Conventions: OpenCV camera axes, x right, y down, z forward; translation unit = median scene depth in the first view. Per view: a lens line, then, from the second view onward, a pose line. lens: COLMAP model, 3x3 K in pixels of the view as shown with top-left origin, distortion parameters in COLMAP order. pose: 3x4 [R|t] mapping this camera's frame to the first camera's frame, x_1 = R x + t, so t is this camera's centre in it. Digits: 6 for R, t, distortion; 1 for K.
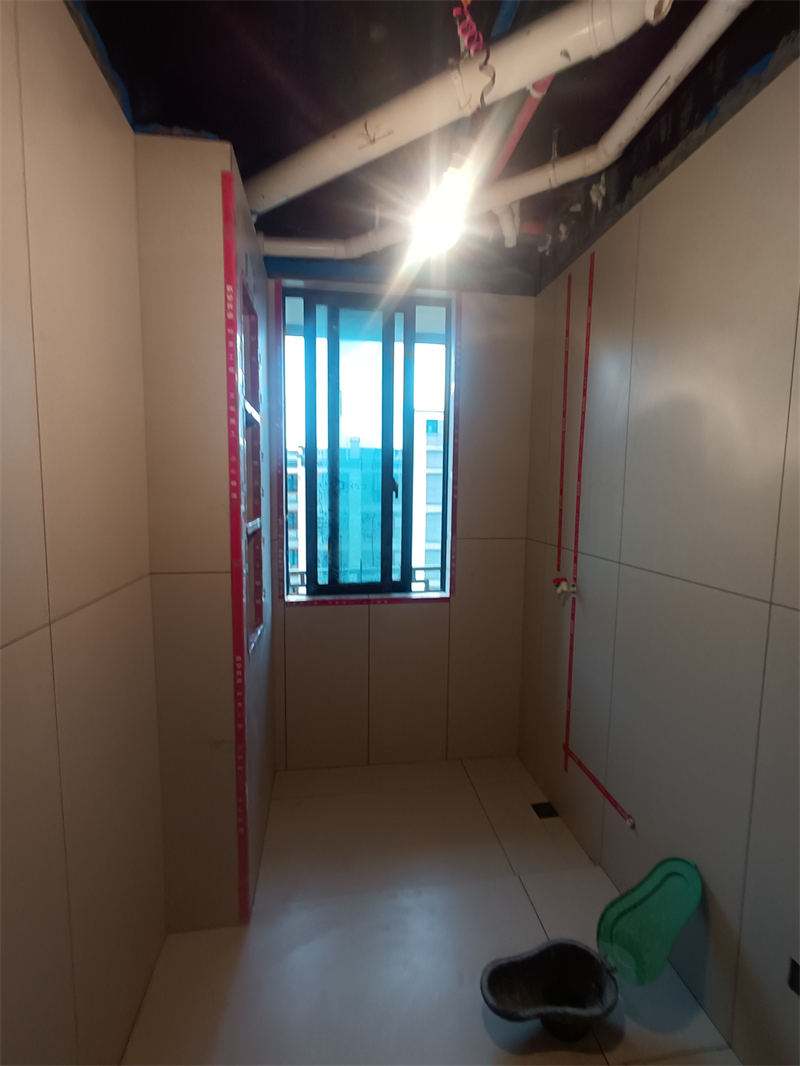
lens RADIAL K [[490.0, 0, 408.5], [0, 490.0, 537.6], [0, 0, 1]] dist [-0.005398, 0.002992]
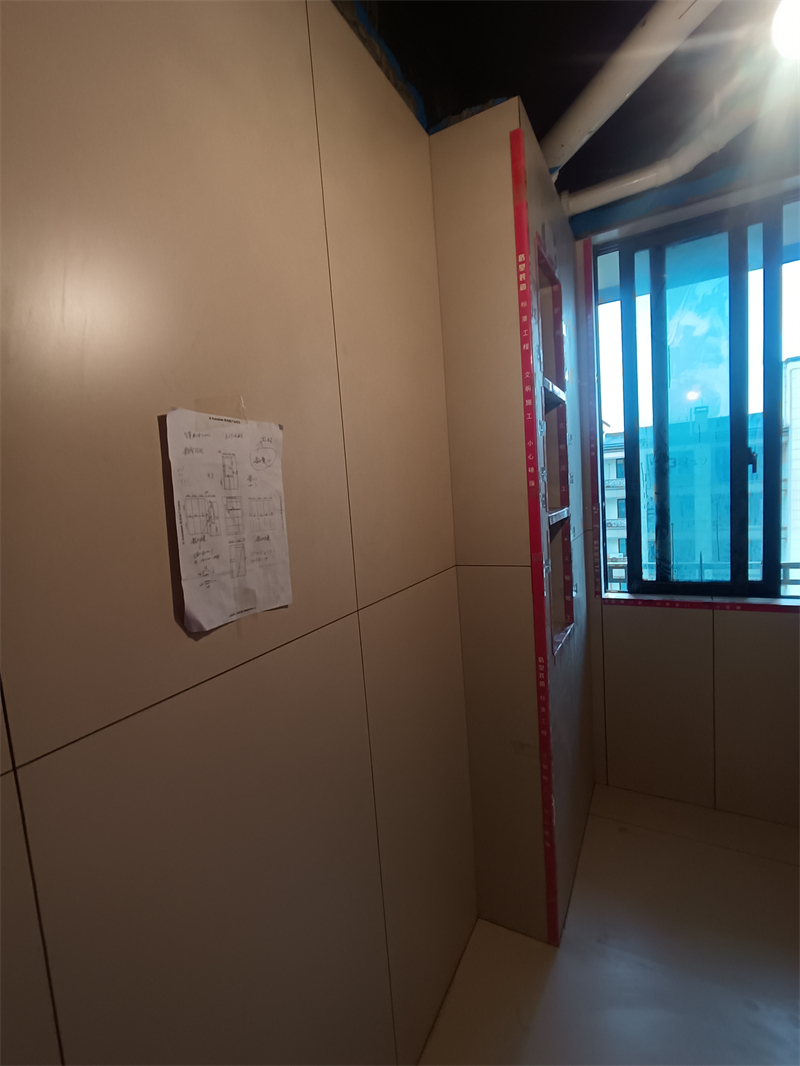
lens RADIAL K [[490.0, 0, 407.3], [0, 490.0, 536.4], [0, 0, 1]] dist [-0.005398, 0.002992]
pose [[0.793465, -0.010414, -0.608527, 0.012772], [0.021072, 0.999724, 0.010367, -0.000286], [0.608251, -0.021048, 0.793466, 0.091635]]
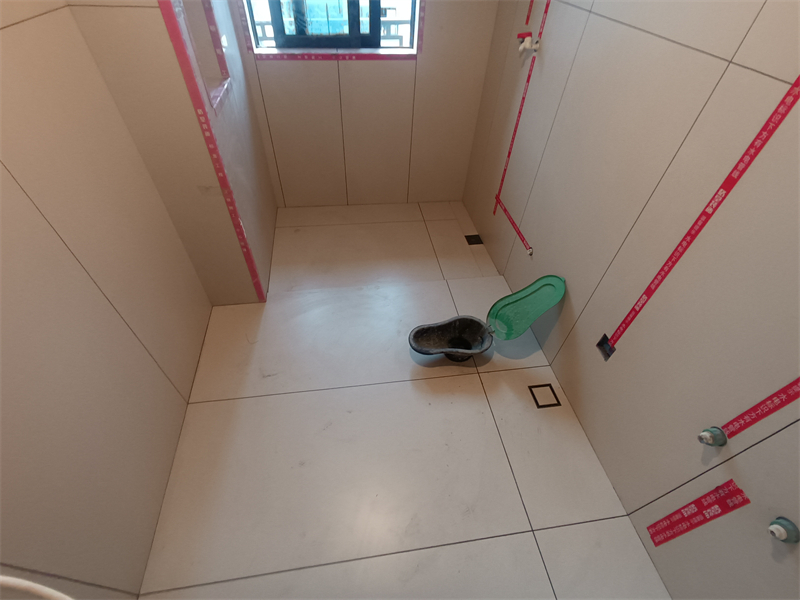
lens RADIAL K [[367.7, 0, 399.3], [0, 367.7, 304.9], [0, 0, 1]] dist [-0.005398, 0.002992]
pose [[0.999676, 0.023082, 0.010734, 0.066231], [-0.024528, 0.760615, 0.648739, 0.029392], [0.006810, -0.648792, 0.760935, 0.094942]]
